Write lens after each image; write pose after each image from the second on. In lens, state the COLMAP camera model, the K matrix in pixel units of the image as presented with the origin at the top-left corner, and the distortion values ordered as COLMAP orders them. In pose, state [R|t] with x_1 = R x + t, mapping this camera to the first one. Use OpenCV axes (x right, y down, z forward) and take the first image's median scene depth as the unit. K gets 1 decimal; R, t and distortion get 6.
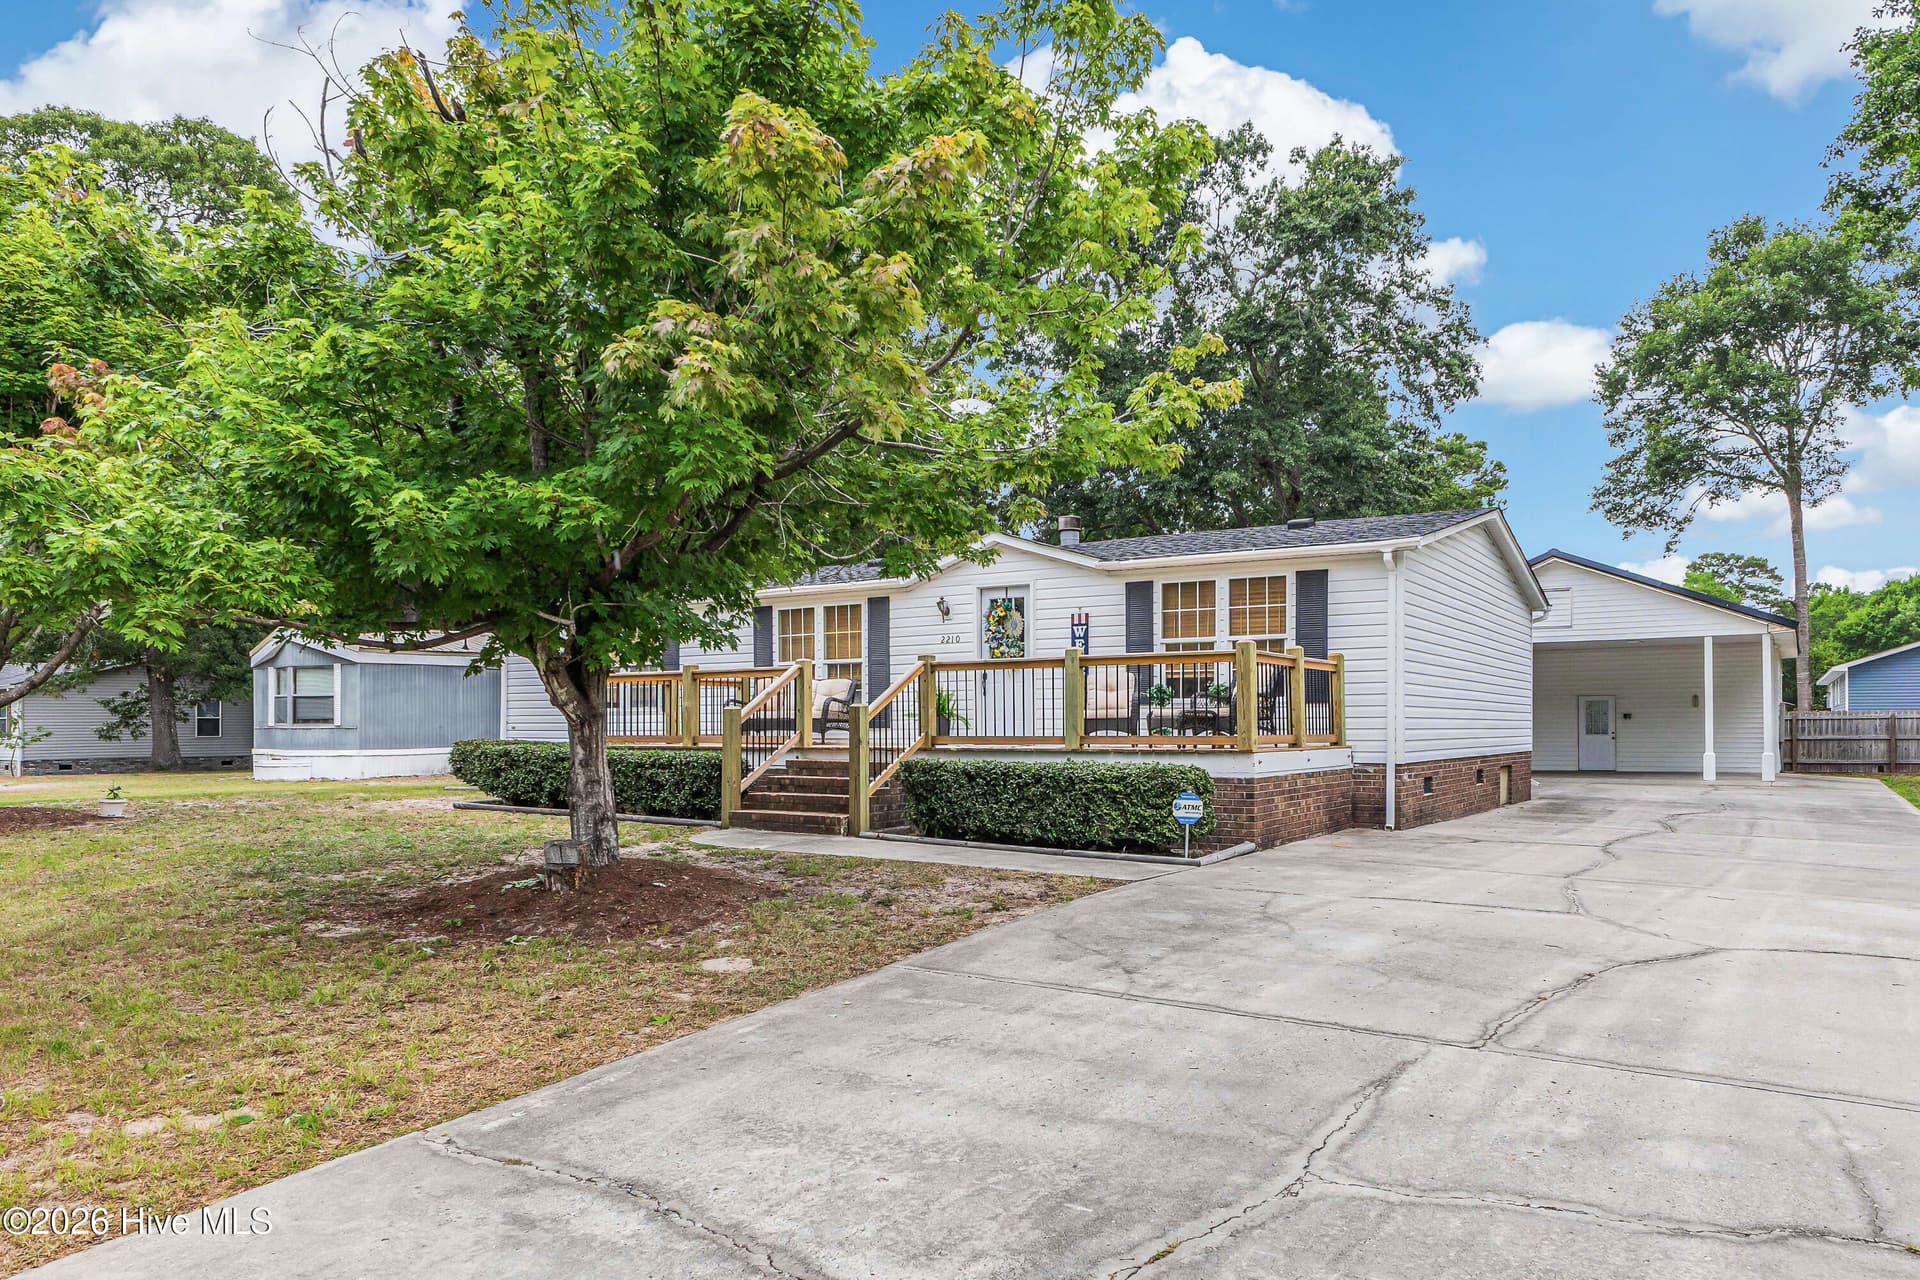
lens RADIAL K [[1257.9, 0, 960.0], [0, 1257.9, 640.0], [0, 0, 1]] dist [-0.001965, -0.000832]
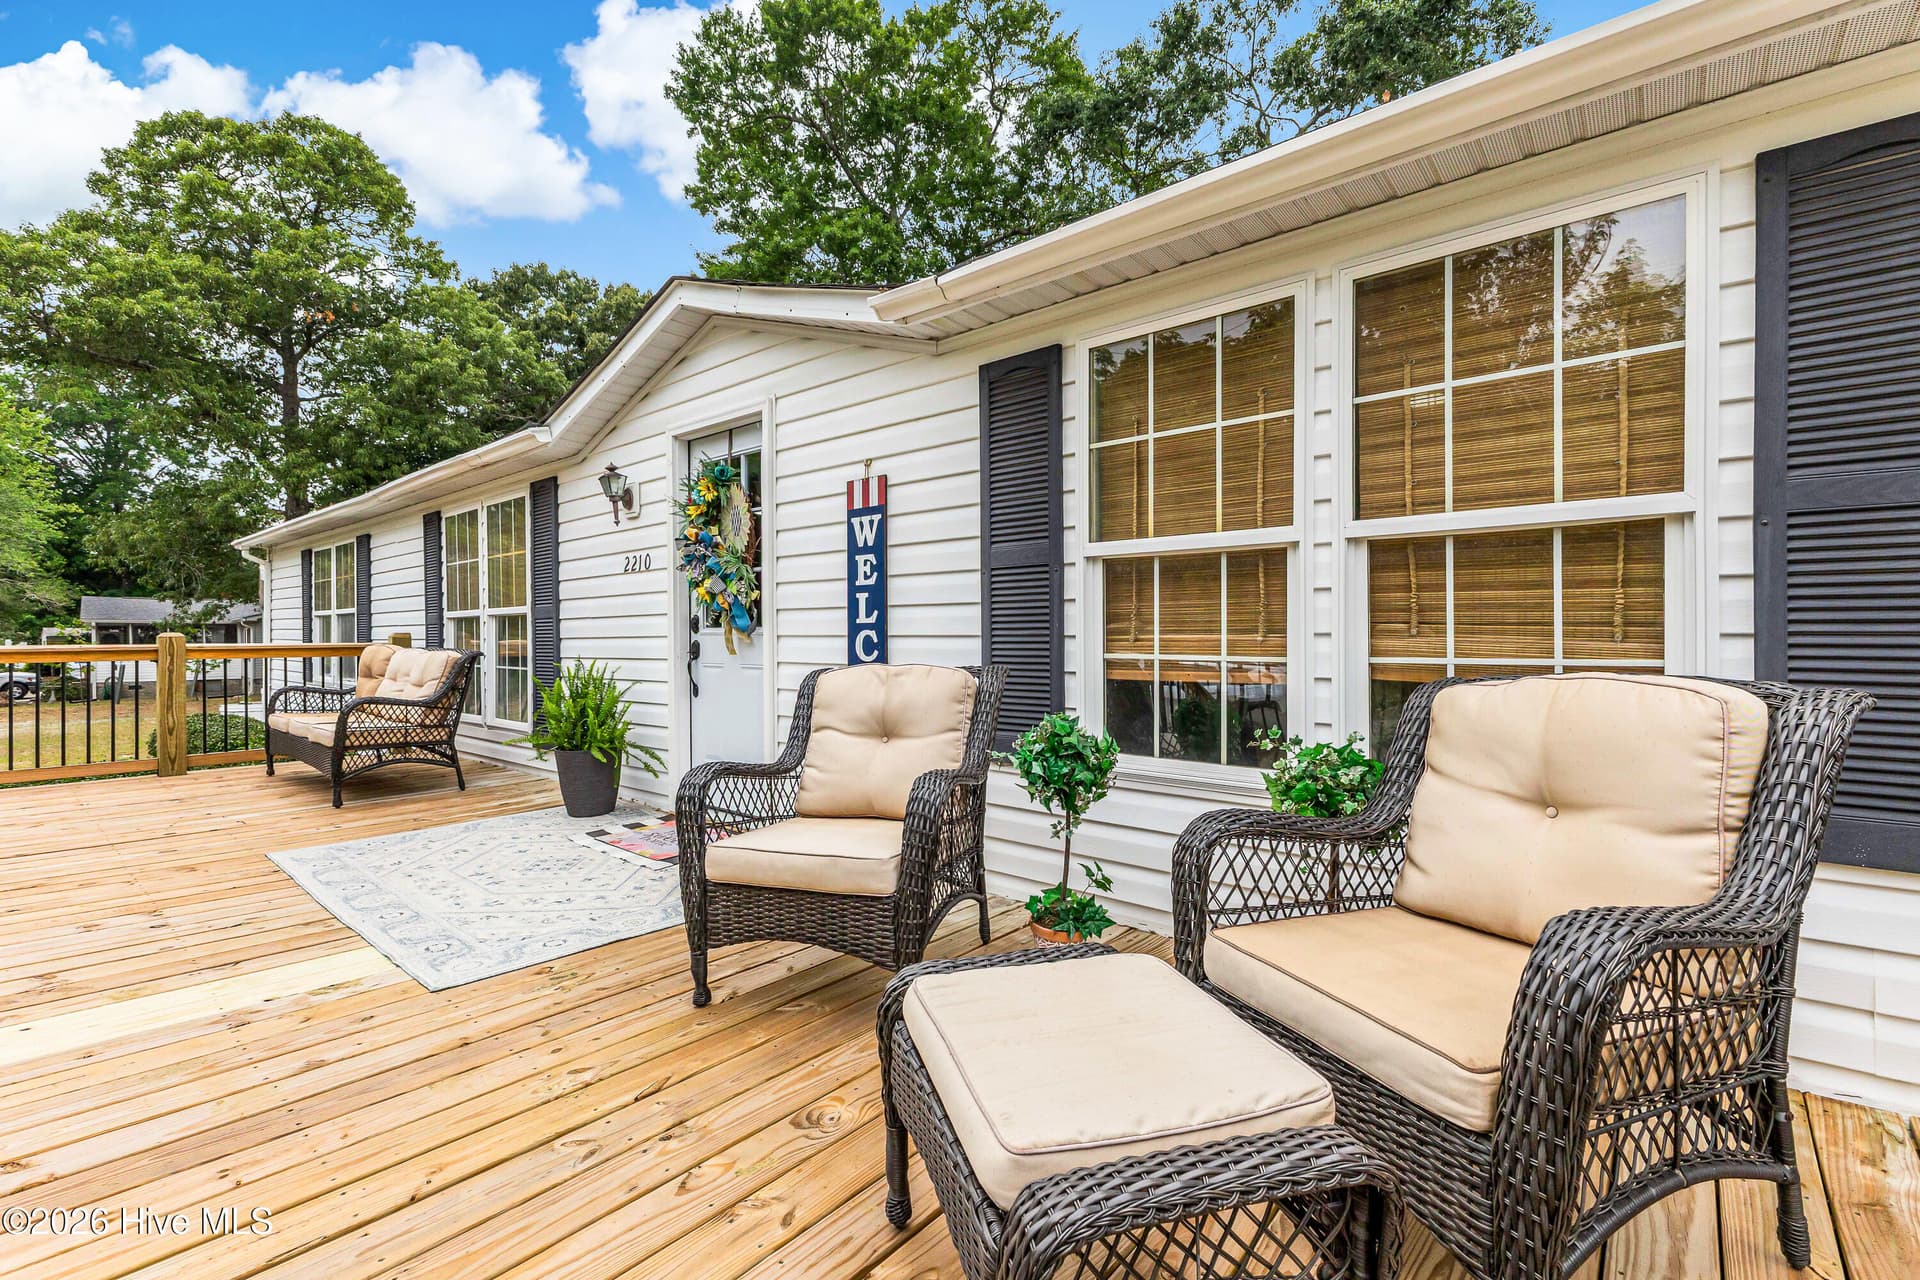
lens RADIAL K [[835.6, 0, 960.0], [0, 835.6, 640.0], [0, 0, 1]] dist [-0.000173, -0.000232]
pose [[0.993132, 0.001503, -0.116989, 0.141274], [0.006506, 0.997661, 0.068040, 0.007280], [0.116818, -0.068334, 0.990800, 0.742718]]
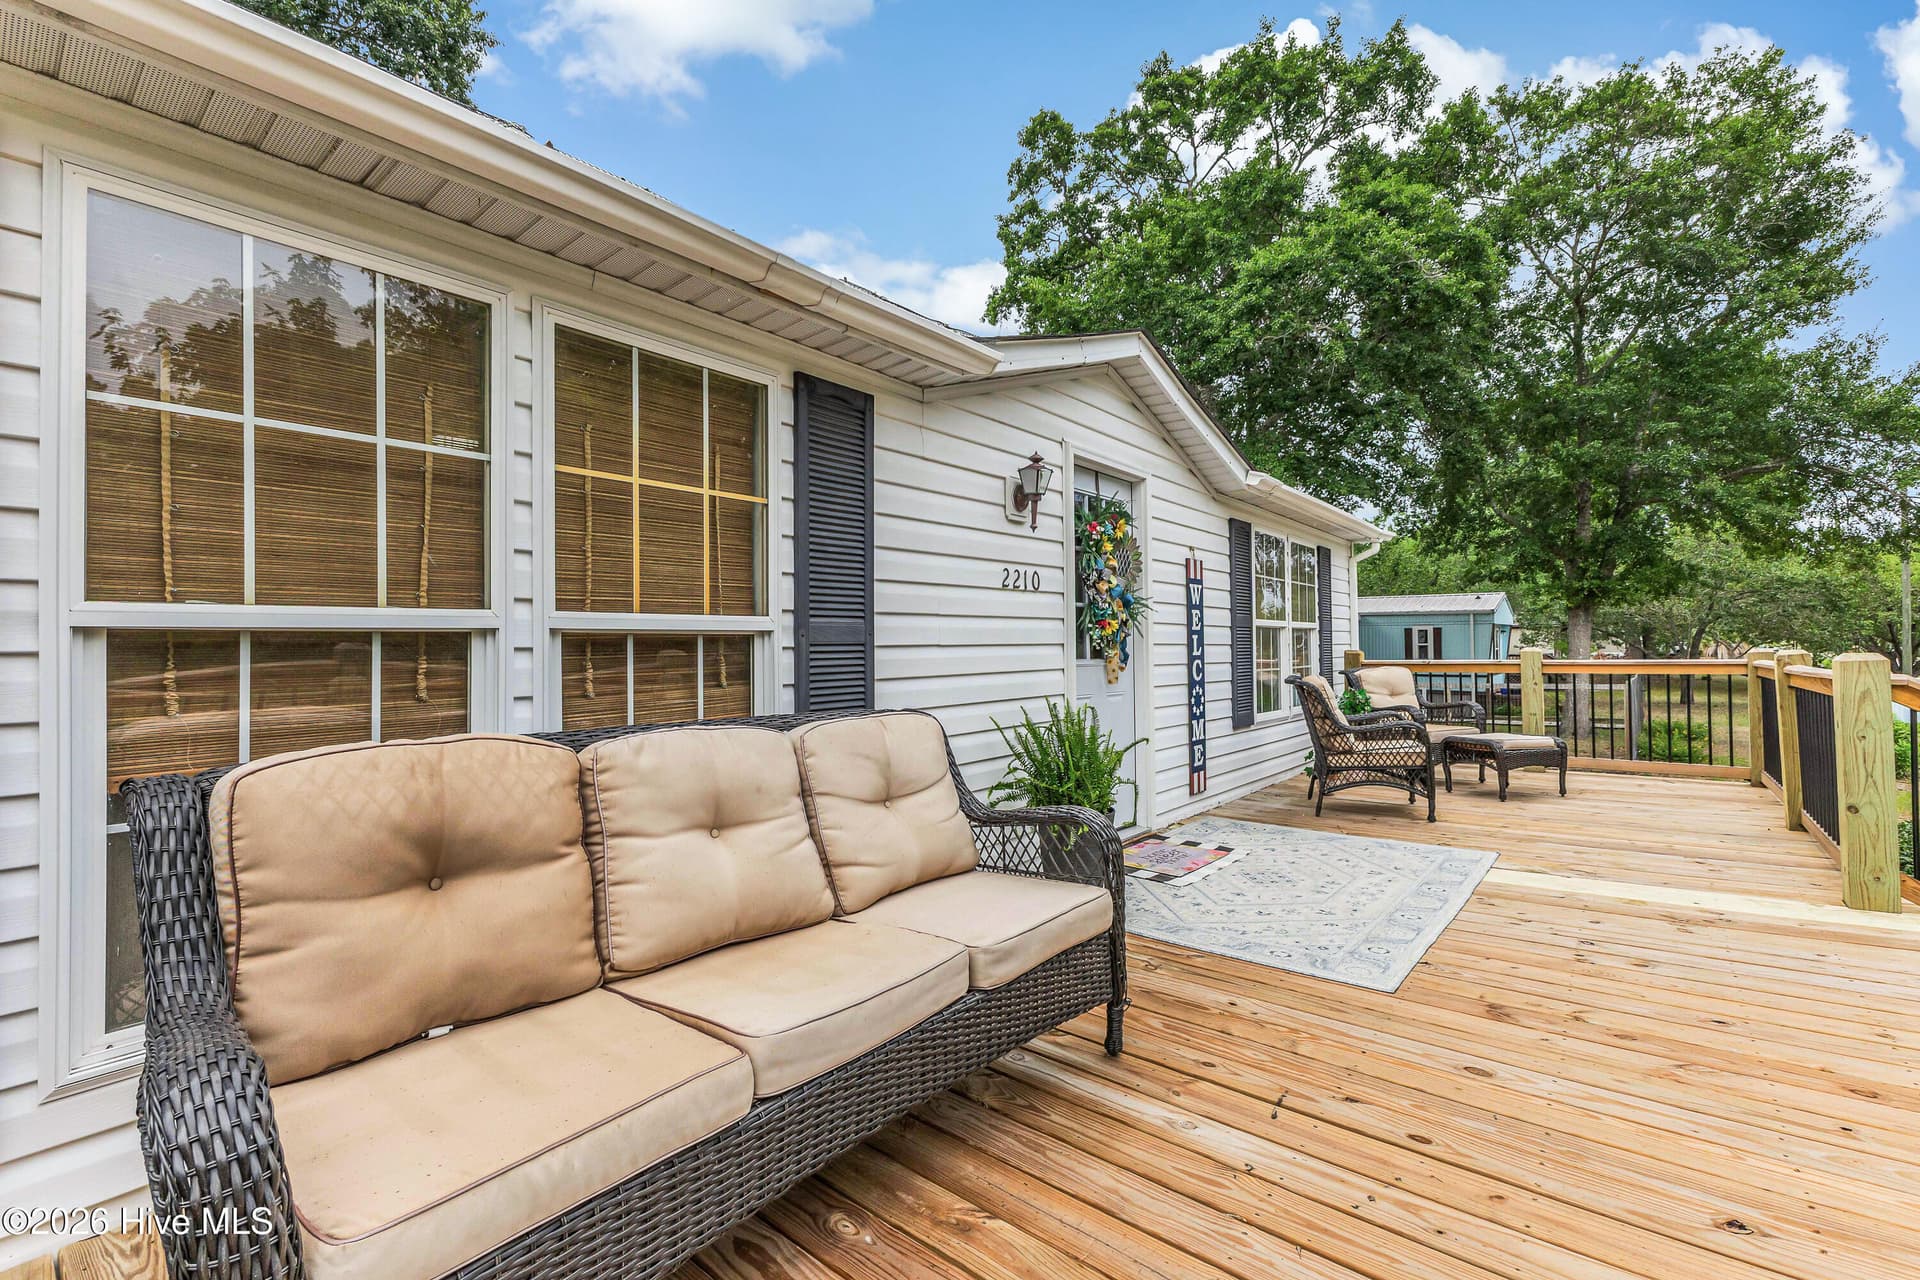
lens RADIAL K [[847.2, 0, 960.0], [0, 847.2, 640.0], [0, 0, 1]] dist [0.002439, 0.000329]
pose [[0.089138, 0.018266, 0.995852, -0.250602], [-0.052000, 0.998554, -0.013661, 0.021000], [-0.994661, -0.050567, 0.089959, 1.019918]]
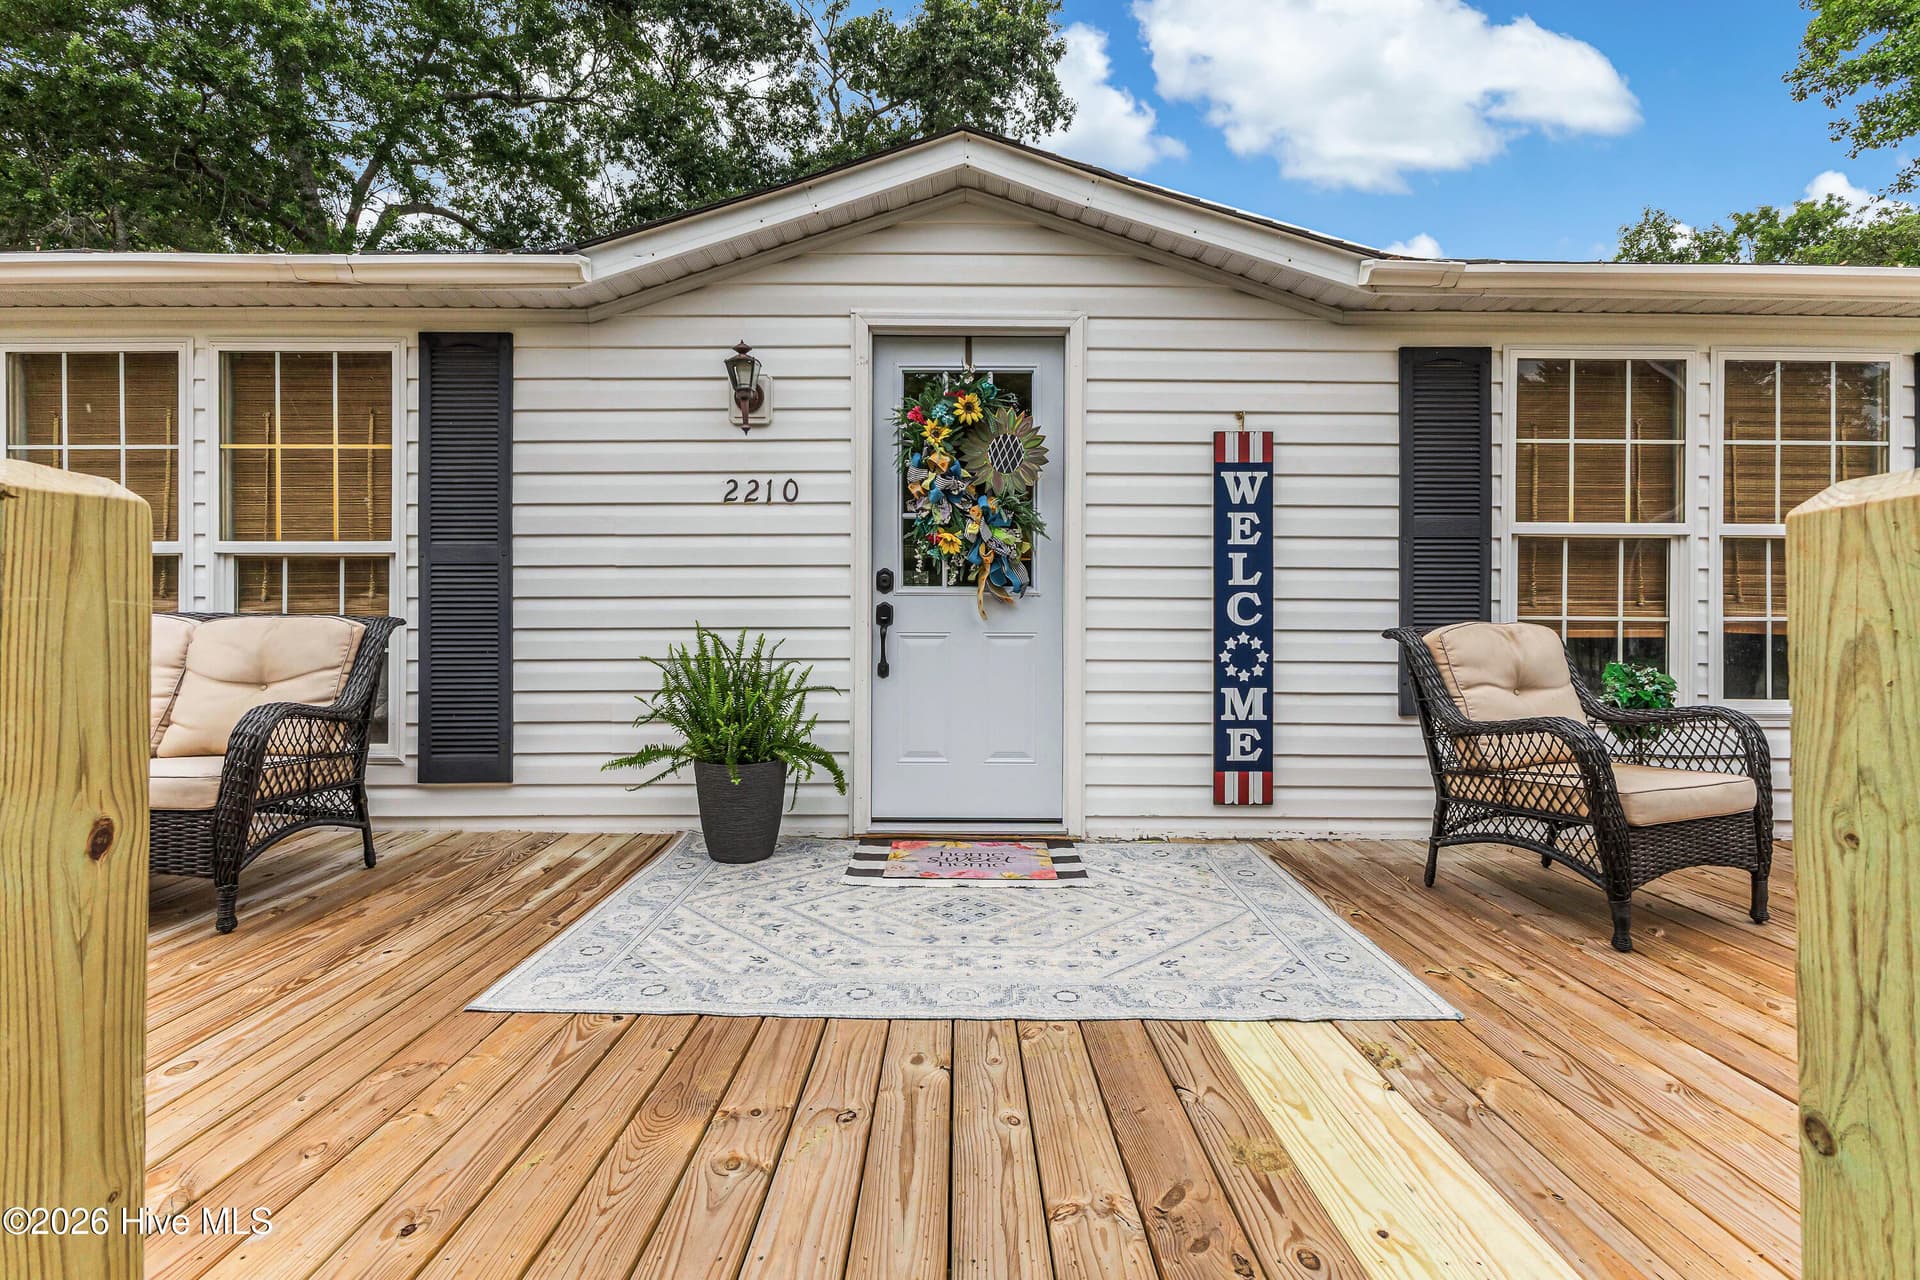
lens RADIAL K [[929.1, 0, 956.2], [0, 929.1, 619.4], [0, 0, 1]] dist [-0.002385, 0.000094]
pose [[0.829931, 0.008006, 0.557809, -0.095722], [-0.043295, 0.997806, 0.050095, 0.017648], [-0.556184, -0.065726, 0.828456, 0.805473]]
